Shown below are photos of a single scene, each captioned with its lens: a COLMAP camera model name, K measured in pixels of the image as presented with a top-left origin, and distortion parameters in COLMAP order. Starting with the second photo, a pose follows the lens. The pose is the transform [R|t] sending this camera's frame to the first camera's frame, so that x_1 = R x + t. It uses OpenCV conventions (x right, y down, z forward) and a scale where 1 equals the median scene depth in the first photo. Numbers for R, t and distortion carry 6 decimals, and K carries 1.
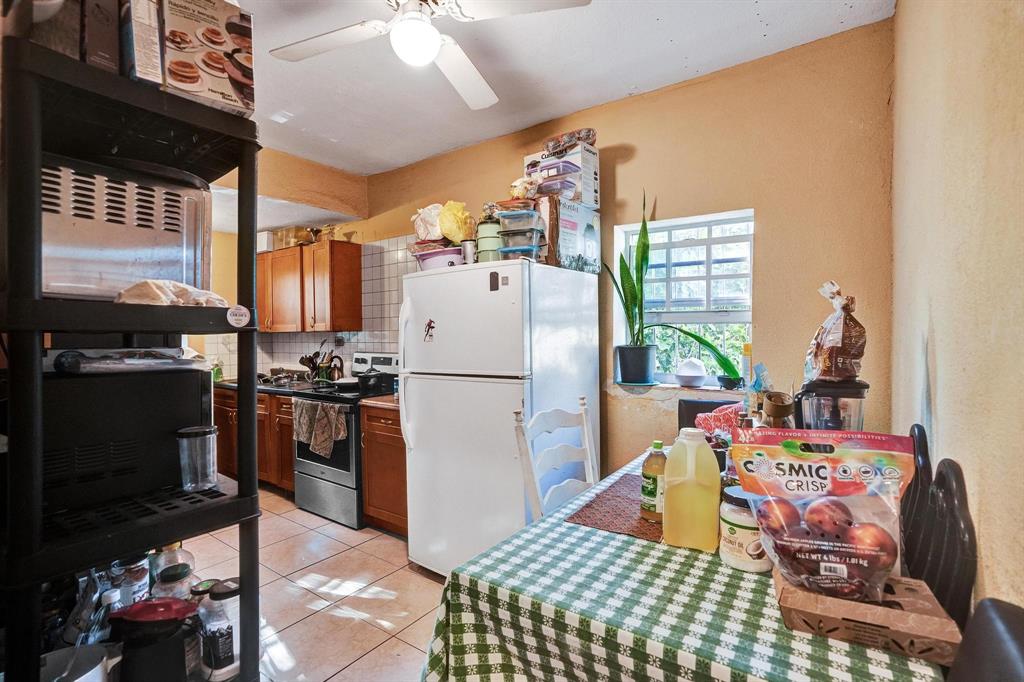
lens RADIAL K [[469.4, 0, 503.1], [0, 469.4, 338.5], [0, 0, 1]] dist [-0.003402, 0.000418]
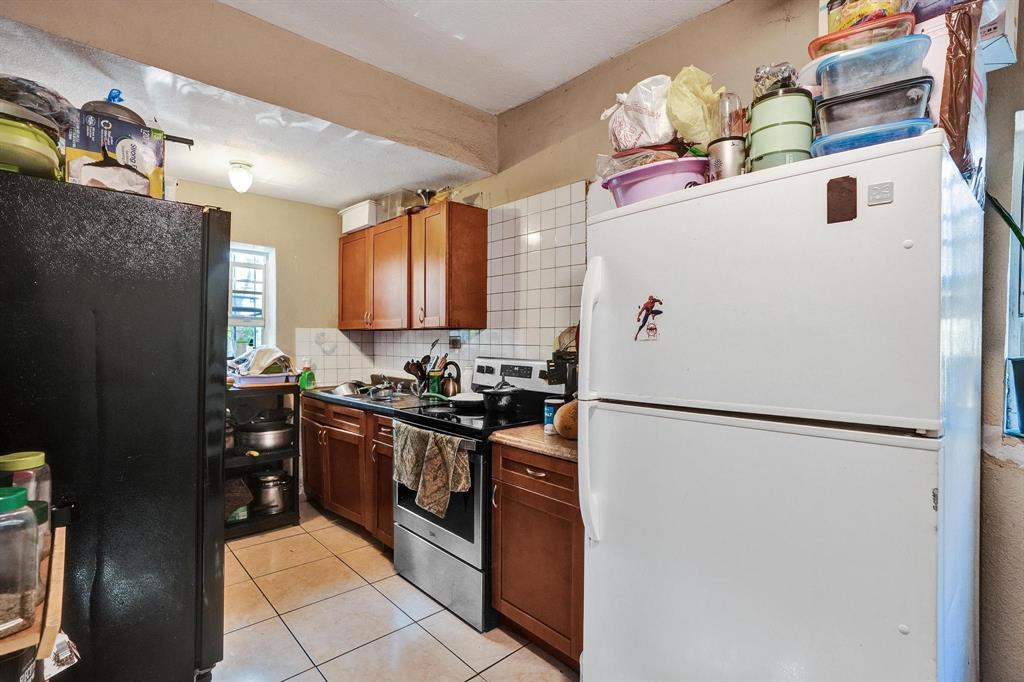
lens RADIAL K [[469.4, 0, 517.2], [0, 469.4, 341.7], [0, 0, 1]] dist [-0.003402, 0.000418]
pose [[0.984254, 0.018731, -0.175767, -0.135994], [-0.020167, 0.999776, -0.006389, 0.008855], [0.175608, 0.009833, 0.984411, 0.318121]]
